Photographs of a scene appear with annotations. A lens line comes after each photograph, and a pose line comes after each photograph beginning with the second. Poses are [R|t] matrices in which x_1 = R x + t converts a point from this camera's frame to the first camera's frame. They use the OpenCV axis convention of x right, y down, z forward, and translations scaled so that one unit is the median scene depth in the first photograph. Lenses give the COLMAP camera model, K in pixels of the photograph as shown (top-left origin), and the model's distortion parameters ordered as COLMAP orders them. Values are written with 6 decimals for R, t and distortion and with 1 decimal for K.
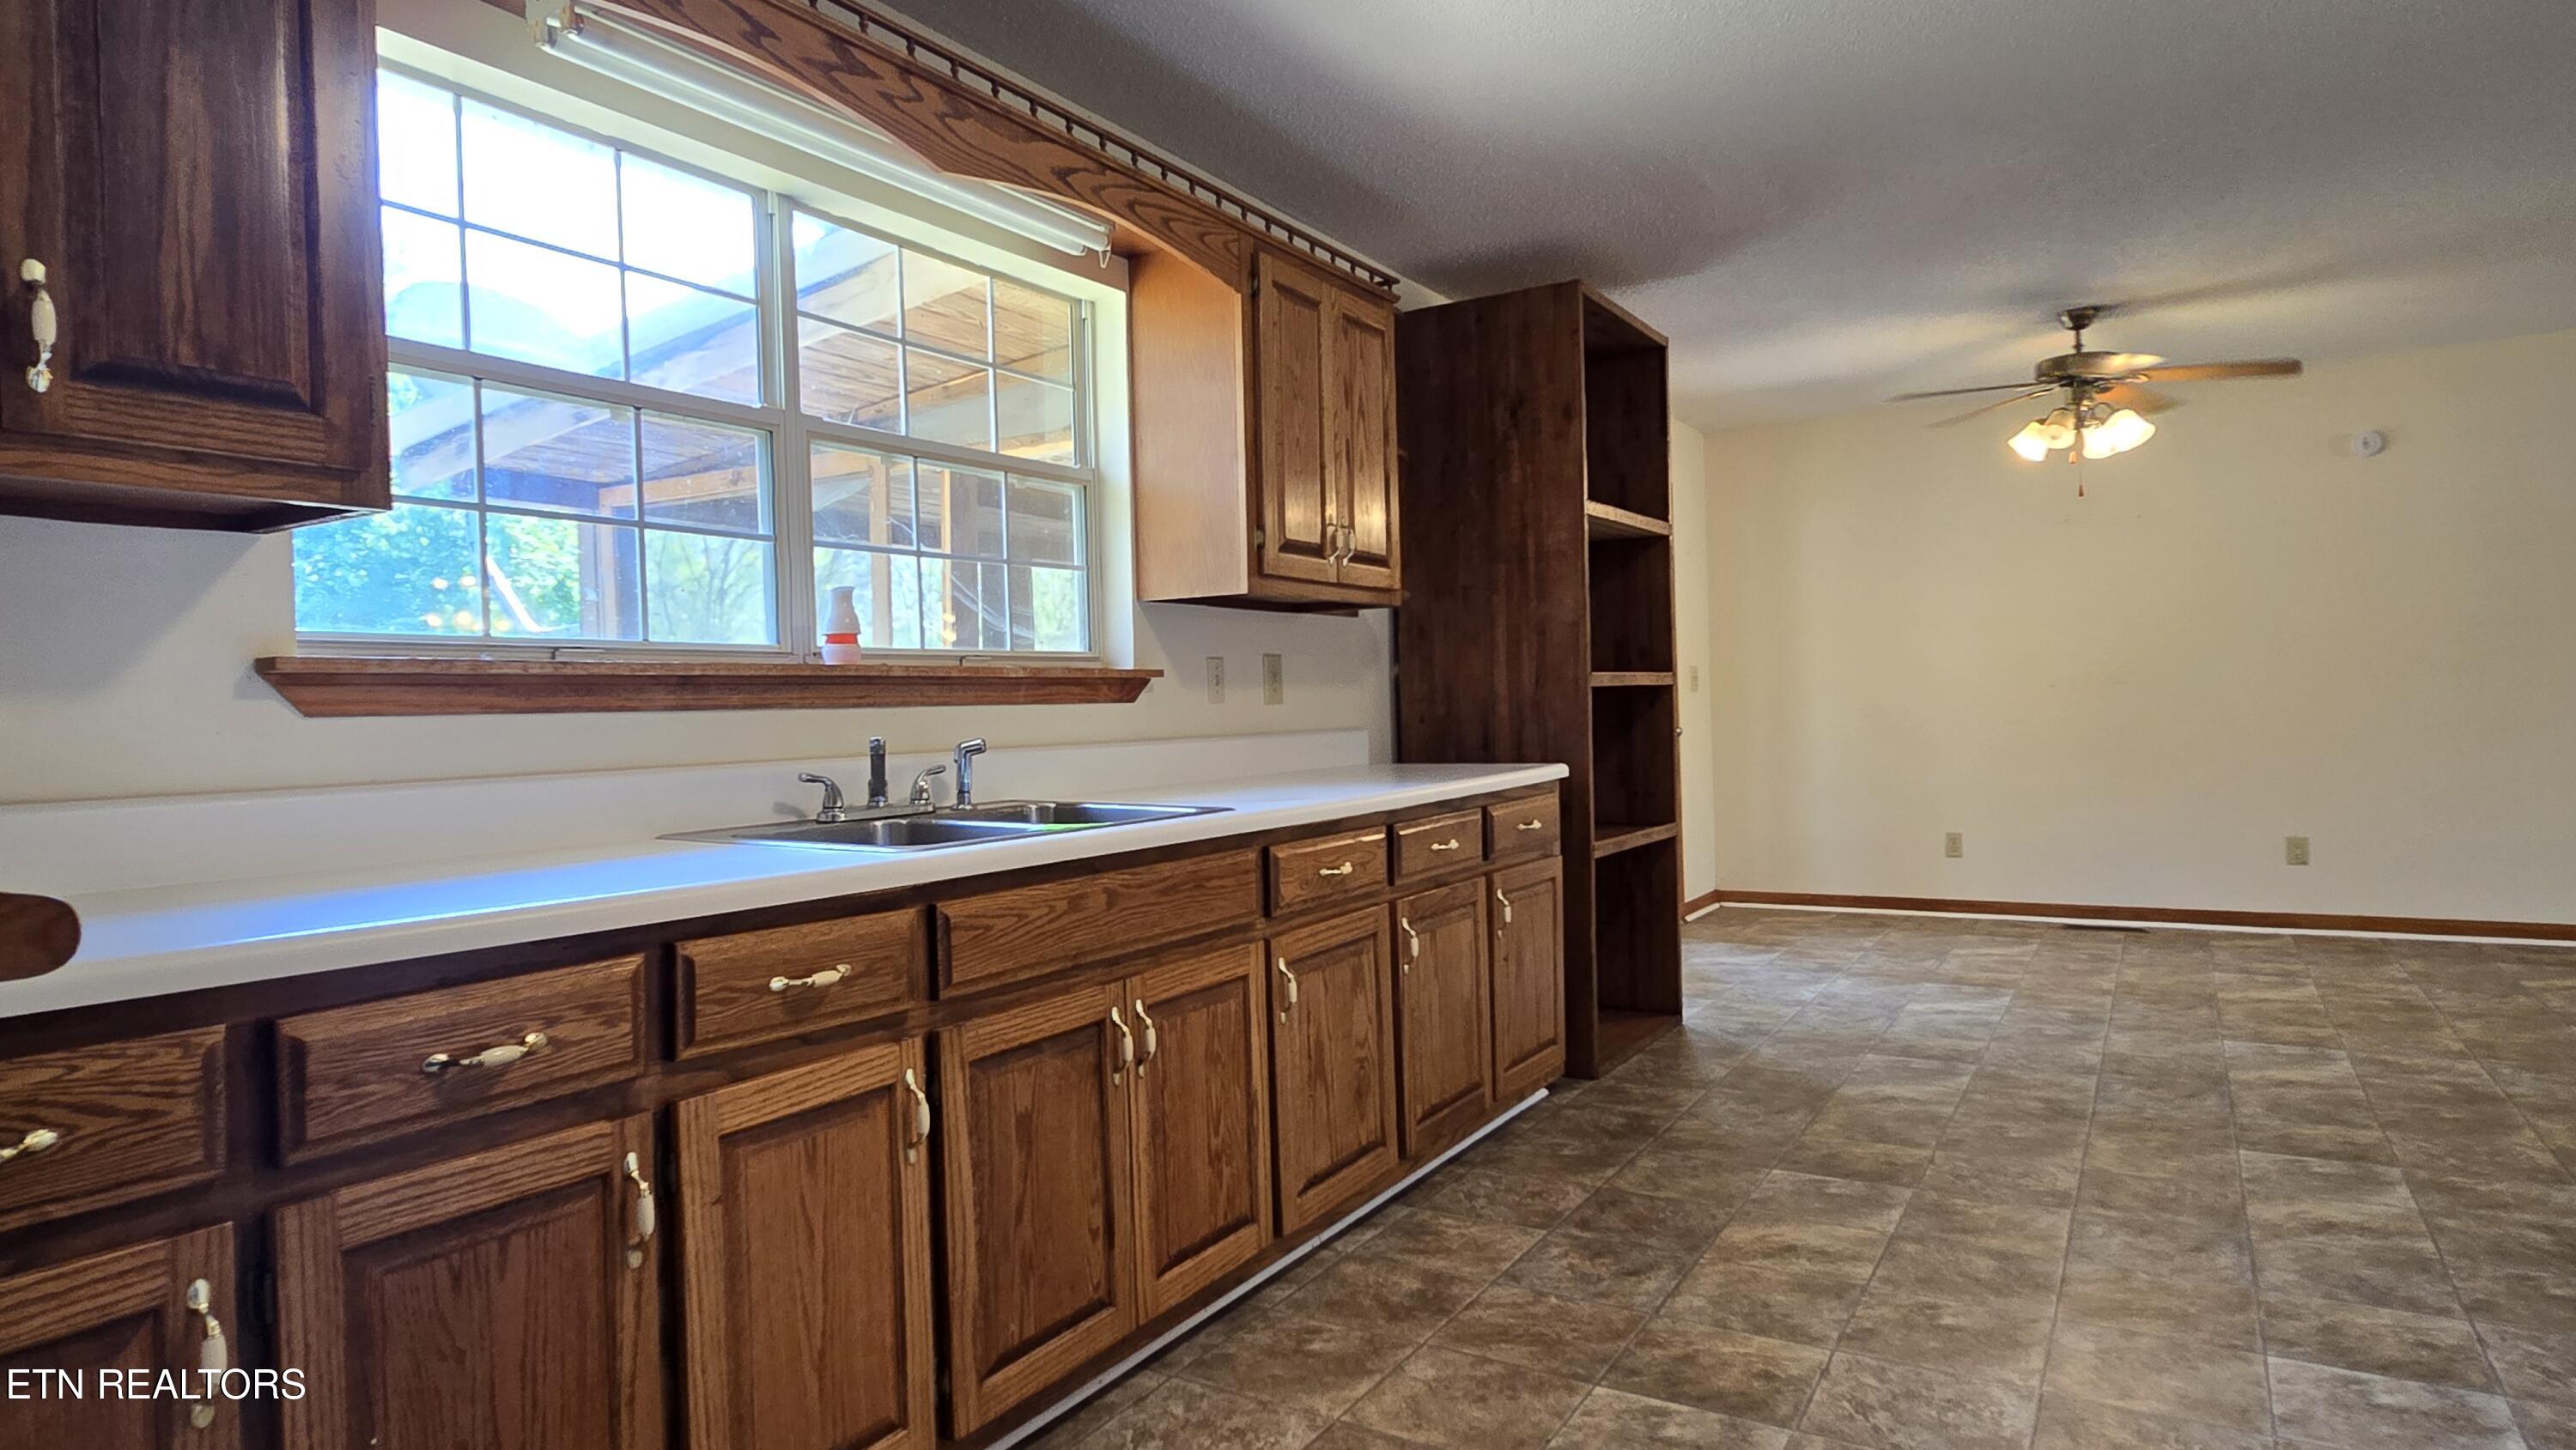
lens RADIAL K [[1475.8, 0, 1286.8], [0, 1475.8, 724.7], [0, 0, 1]] dist [-0.002236, 0.001593]
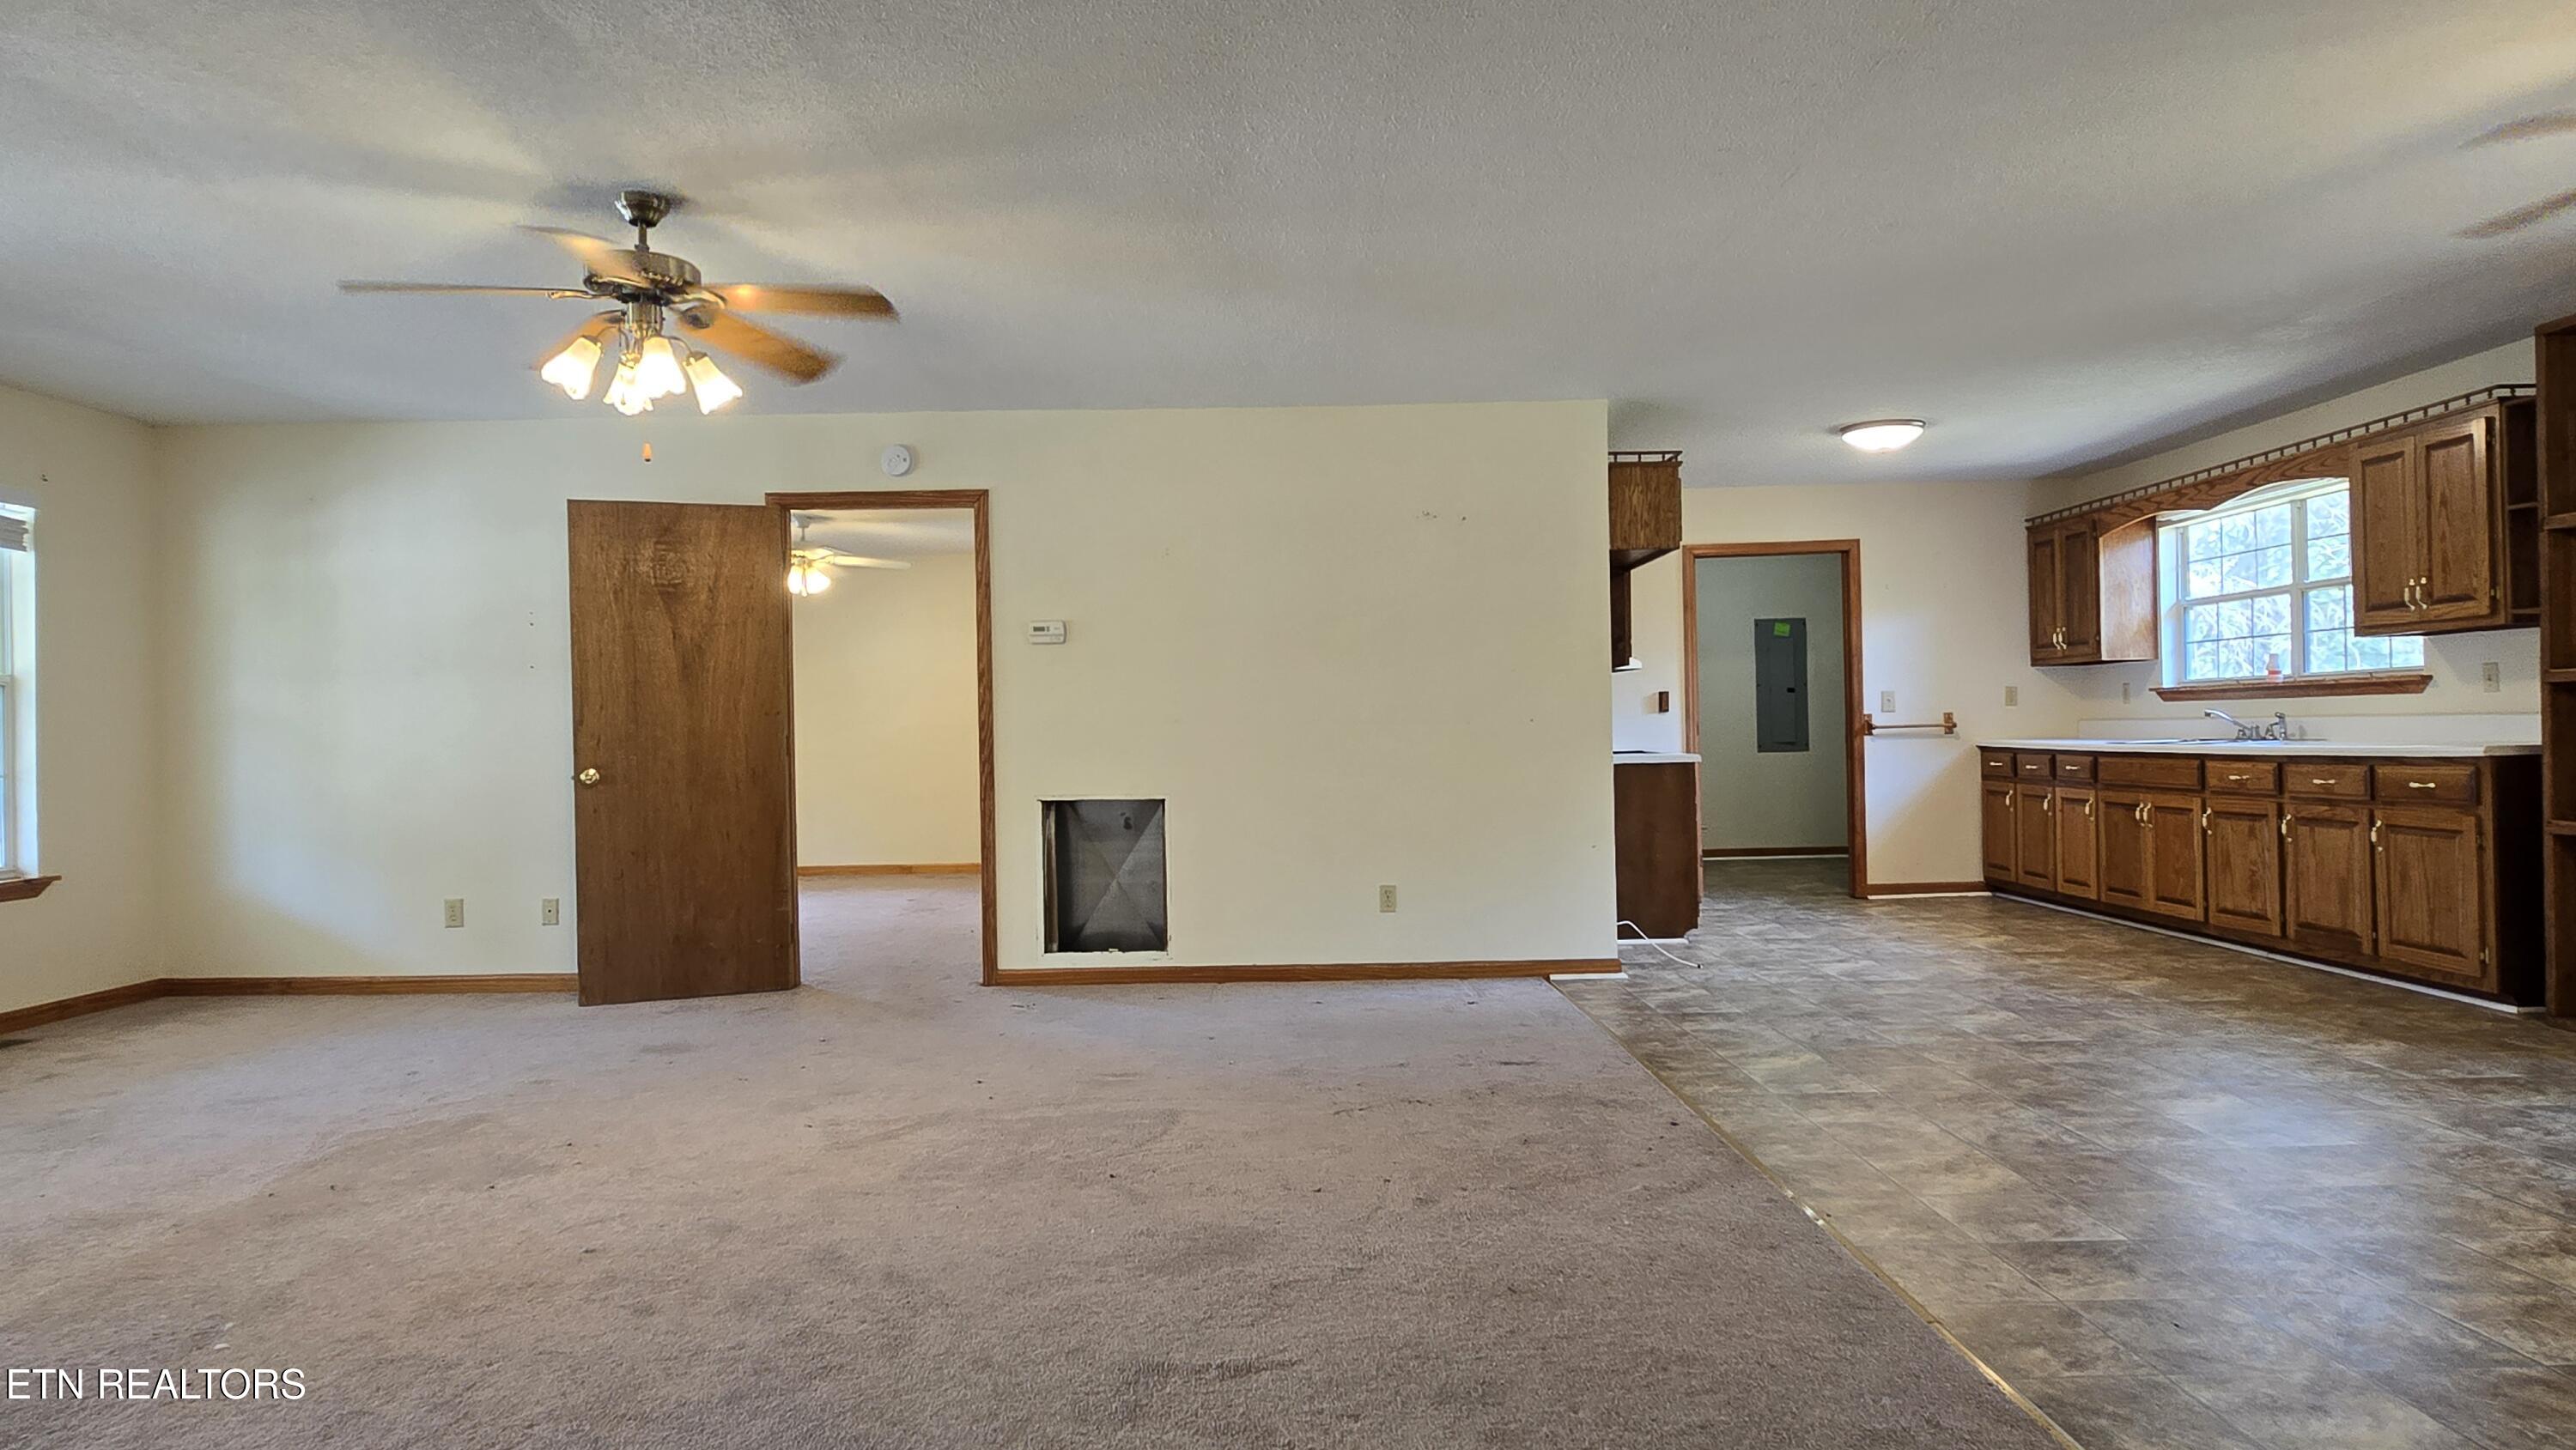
lens RADIAL K [[1475.8, 0, 1276.8], [0, 1475.8, 719.8], [0, 0, 1]] dist [-0.002236, 0.001593]
pose [[-0.852731, 0.041453, -0.520703, 2.172434], [0.038972, 0.999117, 0.015716, -0.070572], [0.520895, -0.006891, -0.853593, 1.939379]]
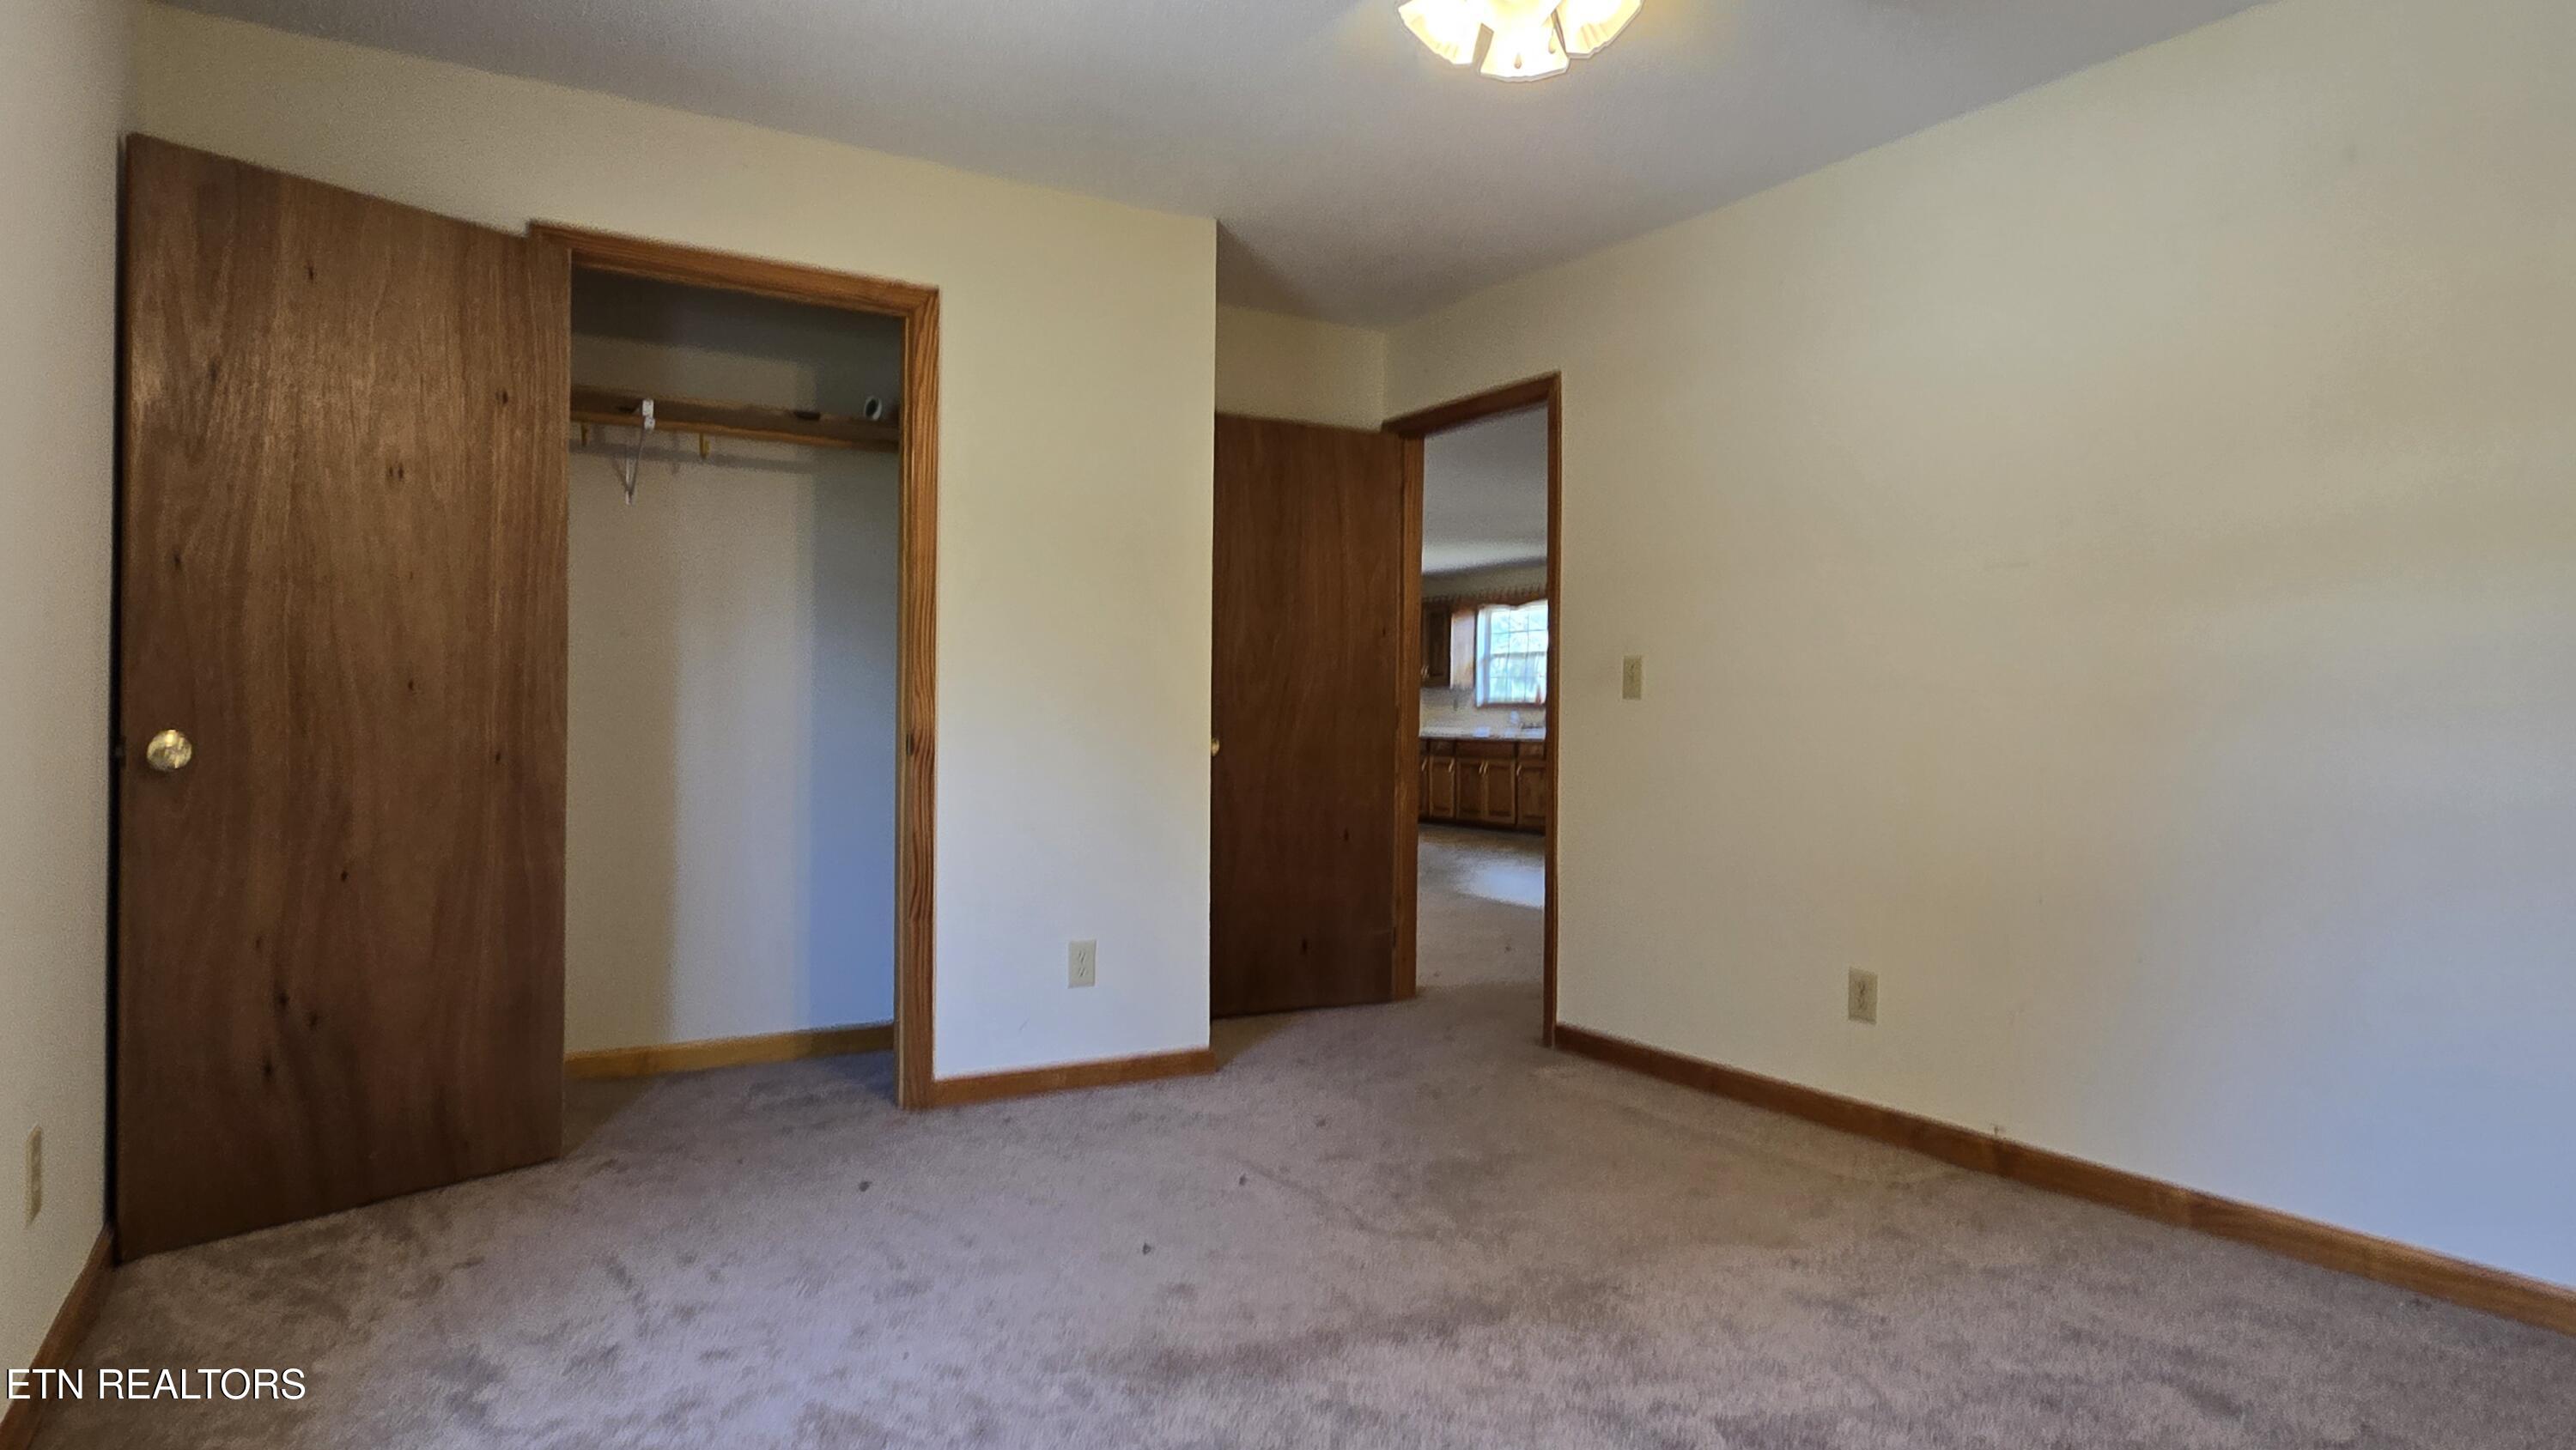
lens RADIAL K [[1475.8, 0, 1279.6], [0, 1475.8, 725.4], [0, 0, 1]] dist [-0.002236, 0.001593]
pose [[-0.462686, 0.032784, -0.885916, 3.863973], [-0.001181, 0.999292, 0.037596, -0.124875], [0.886522, 0.018442, -0.462320, 2.138953]]
